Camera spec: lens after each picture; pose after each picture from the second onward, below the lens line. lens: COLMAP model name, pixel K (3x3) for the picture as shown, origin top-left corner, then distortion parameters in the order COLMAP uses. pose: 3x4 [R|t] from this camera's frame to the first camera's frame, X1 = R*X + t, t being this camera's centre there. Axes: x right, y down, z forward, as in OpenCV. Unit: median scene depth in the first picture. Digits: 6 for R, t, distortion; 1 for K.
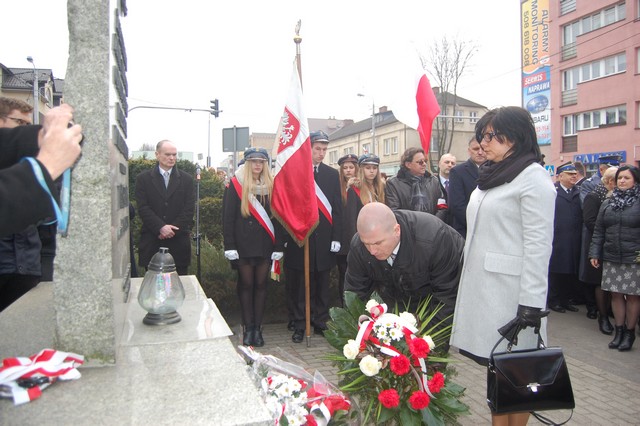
lens RADIAL K [[501.2, 0, 326.6], [0, 501.2, 208.0], [0, 0, 1]] dist [-0.095562, 0.040721]
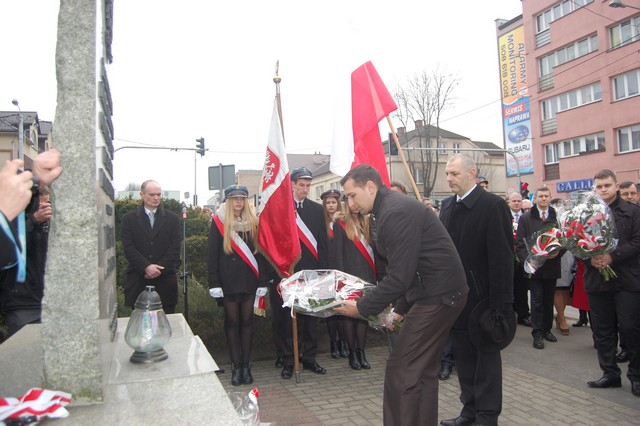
lens RADIAL K [[501.2, 0, 326.6], [0, 501.2, 208.0], [0, 0, 1]] dist [-0.095562, 0.040721]
pose [[0.999257, -0.028971, 0.025400, 0.007146], [0.030662, 0.997150, -0.068934, 0.000673], [-0.023331, 0.069662, 0.997298, -0.017804]]
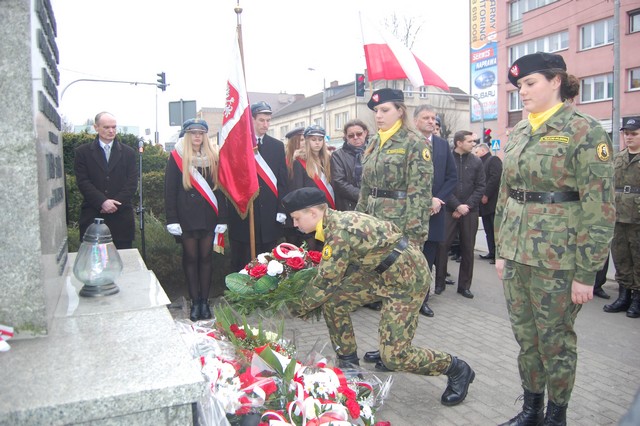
lens RADIAL K [[500.4, 0, 326.6], [0, 500.4, 207.9], [0, 0, 1]] dist [-0.094950, 0.039672]
pose [[0.995404, -0.013583, 0.094795, 0.014742], [0.008878, 0.998716, 0.049882, 0.007804], [-0.095351, -0.048811, 0.994246, -0.003865]]
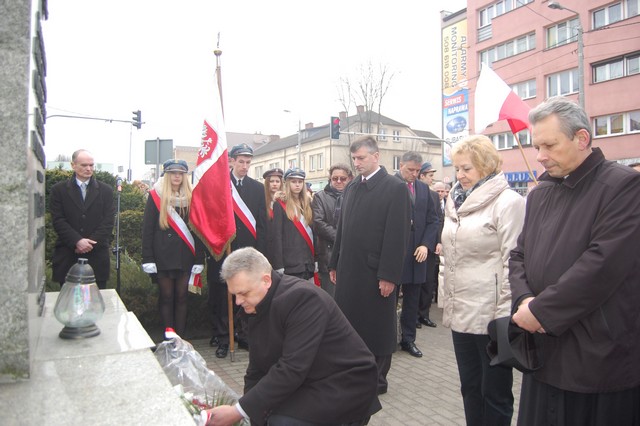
lens RADIAL K [[501.2, 0, 326.6], [0, 501.2, 208.0], [0, 0, 1]] dist [-0.095562, 0.040721]
pose [[0.988934, 0.009223, 0.148069, 0.000139], [-0.004602, 0.999492, -0.031526, 0.004718], [-0.148284, 0.030495, 0.988474, -0.011079]]
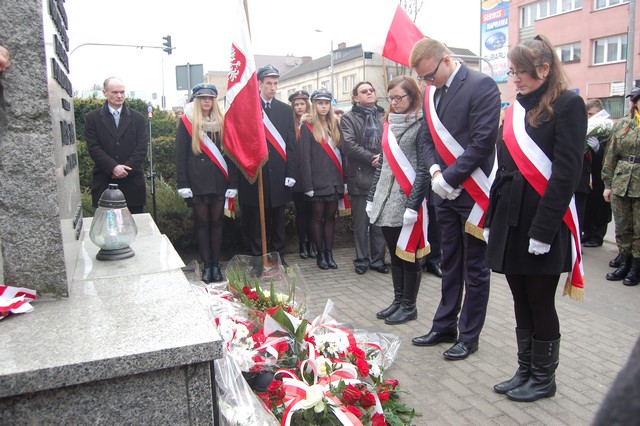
lens RADIAL K [[499.3, 0, 326.7], [0, 499.3, 207.7], [0, 0, 1]] dist [-0.094252, 0.038254]
pose [[0.996714, -0.021921, 0.077980, 0.011665], [0.012337, 0.992537, 0.121315, 0.006646], [-0.080058, -0.119954, 0.989546, -0.009638]]
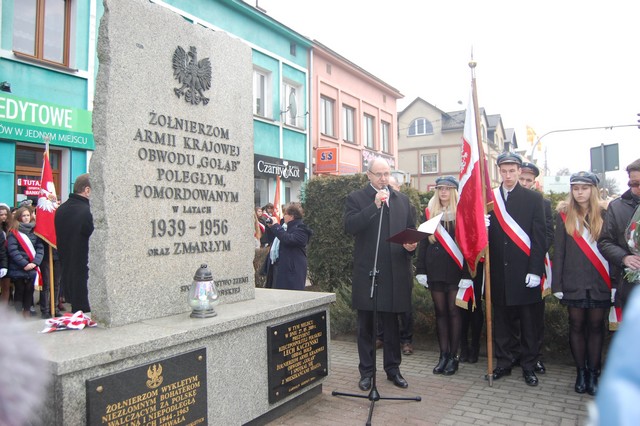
lens RADIAL K [[496.0, 0, 321.5], [0, 496.0, 212.2], [0, 0, 1]] dist [-0.075760, 0.004207]
pose [[0.642808, -0.025862, -0.765590, 0.509685], [-0.007805, 0.999157, -0.040306, -0.006418], [0.765987, 0.031884, 0.642064, 0.182057]]
